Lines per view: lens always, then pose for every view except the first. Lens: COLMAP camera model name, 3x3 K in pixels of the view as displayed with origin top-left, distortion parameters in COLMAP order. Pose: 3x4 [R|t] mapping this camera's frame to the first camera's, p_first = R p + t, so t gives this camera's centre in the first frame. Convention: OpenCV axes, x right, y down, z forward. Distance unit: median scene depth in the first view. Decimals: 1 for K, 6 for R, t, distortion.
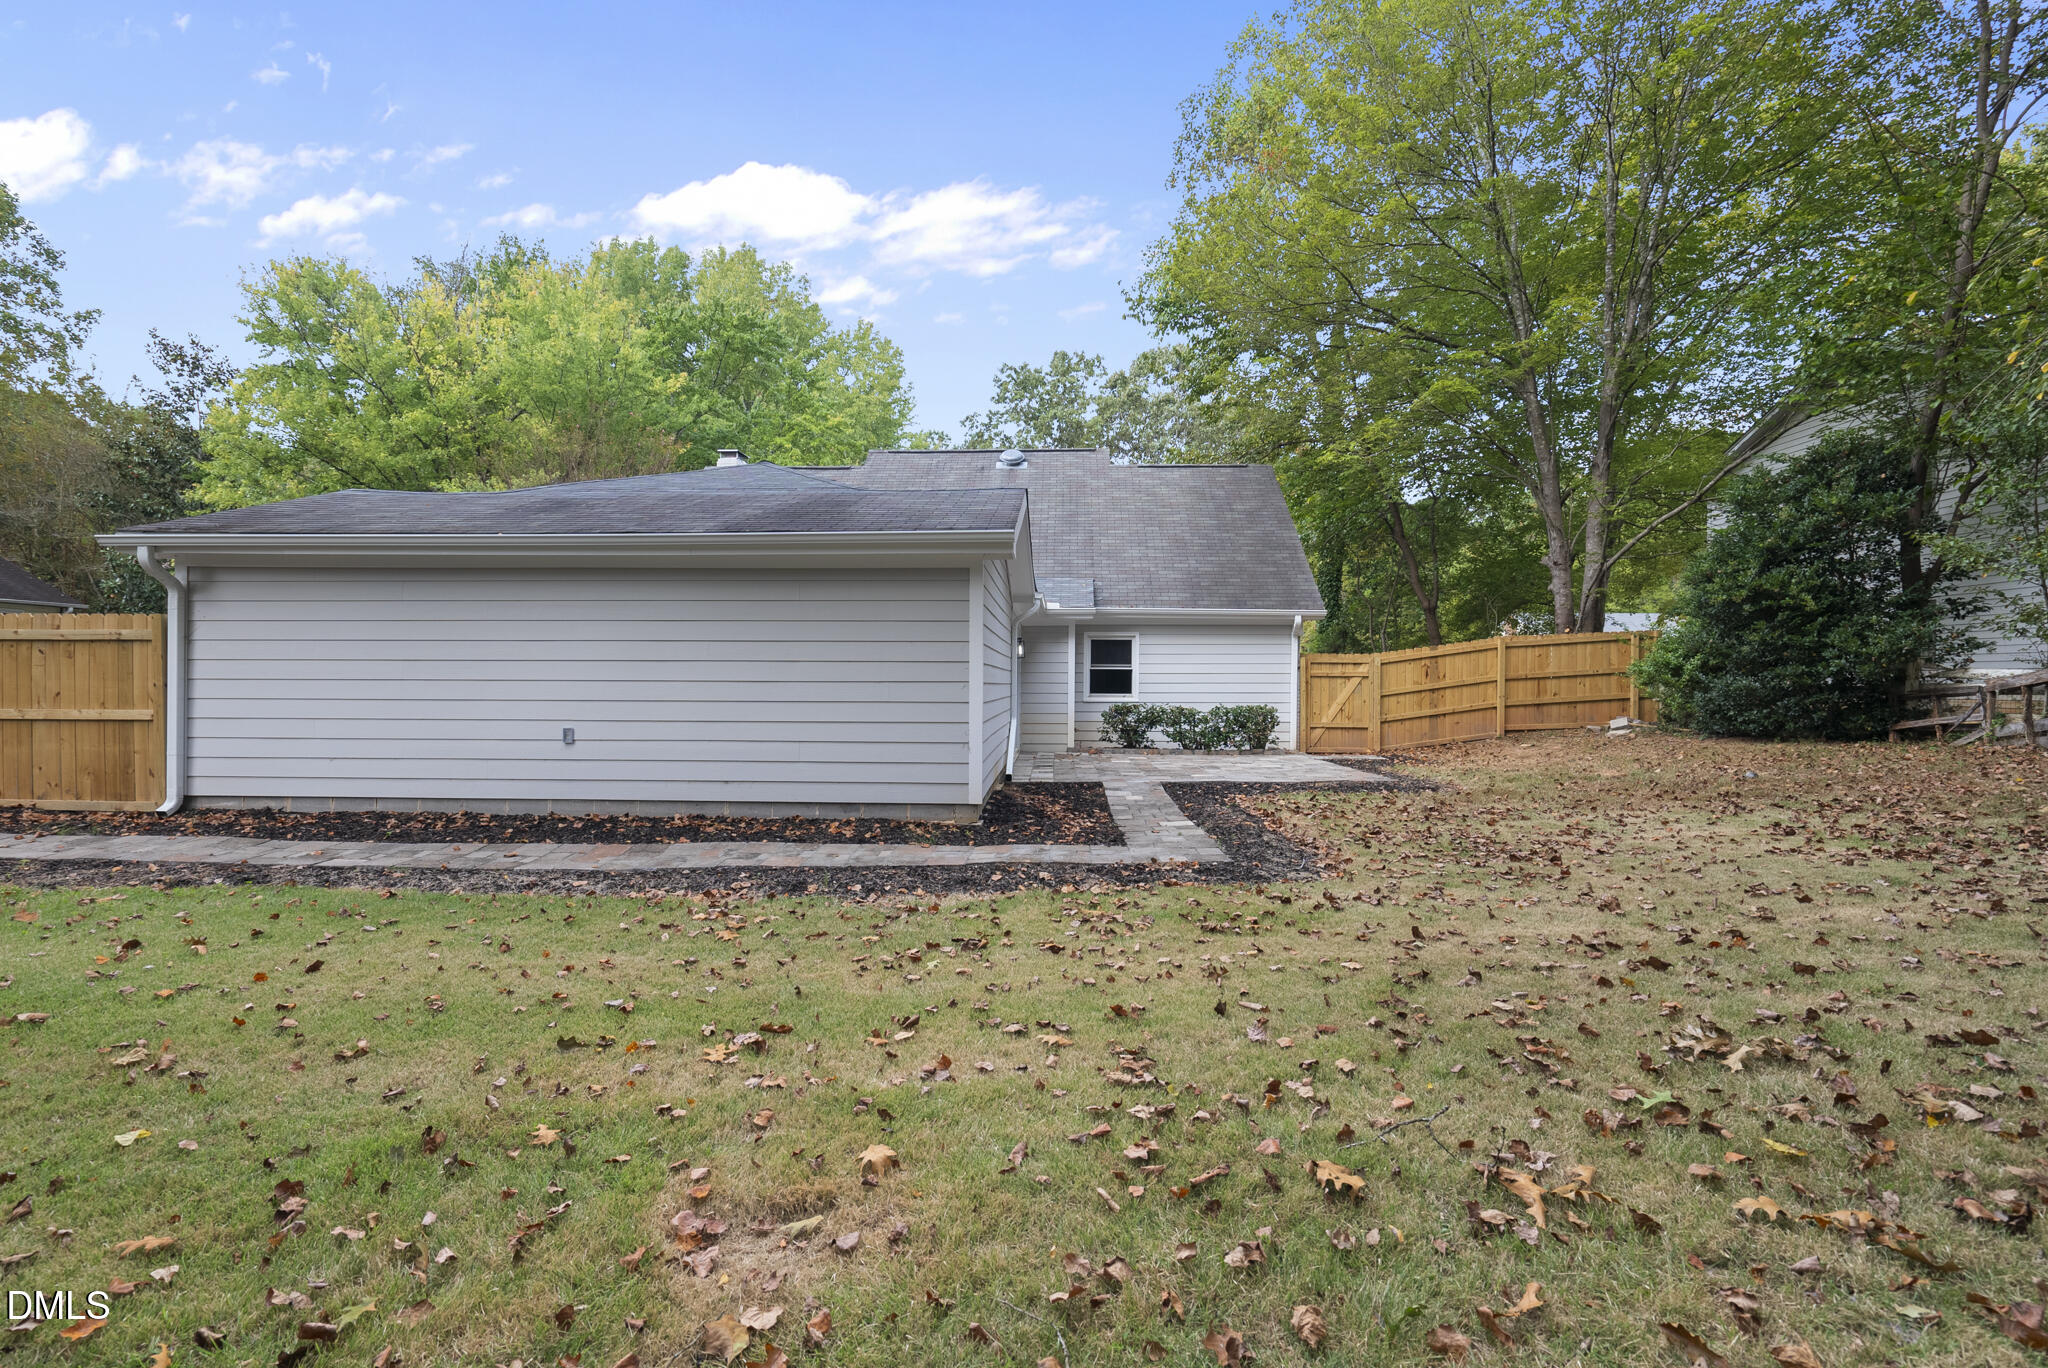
lens RADIAL K [[940.1, 0, 1025.7], [0, 940.1, 681.7], [0, 0, 1]] dist [-0.007533, 0.003183]
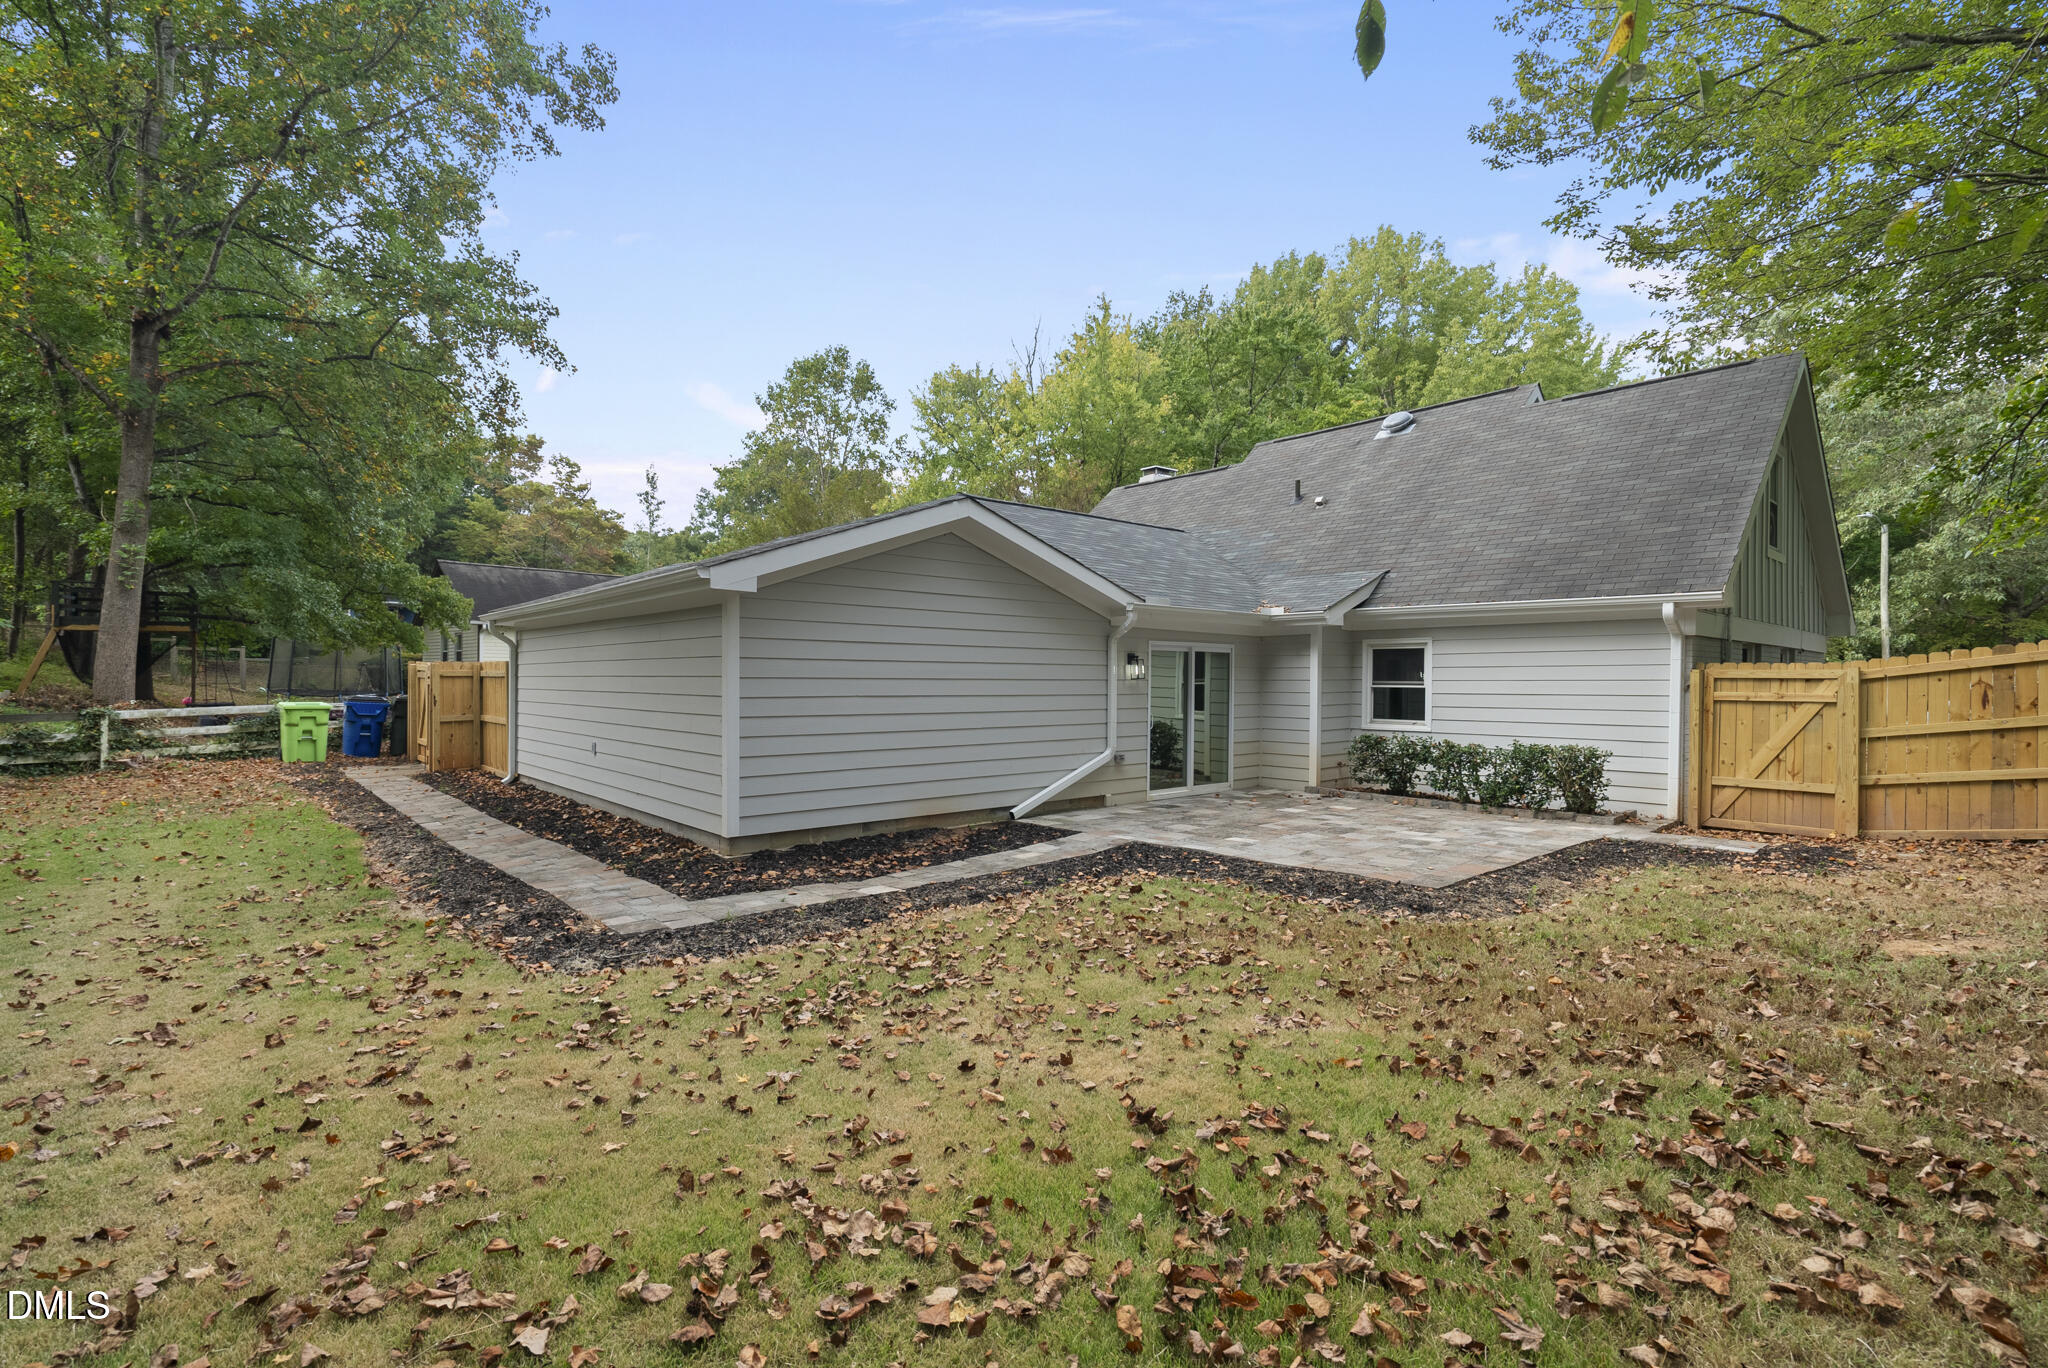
lens RADIAL K [[940.1, 0, 1025.0], [0, 940.1, 686.8], [0, 0, 1]] dist [-0.007533, 0.003183]
pose [[0.688122, 0.003507, -0.725587, 0.436009], [-0.000606, 0.999991, 0.004259, -0.017363], [0.725595, -0.002491, 0.688118, 0.263334]]
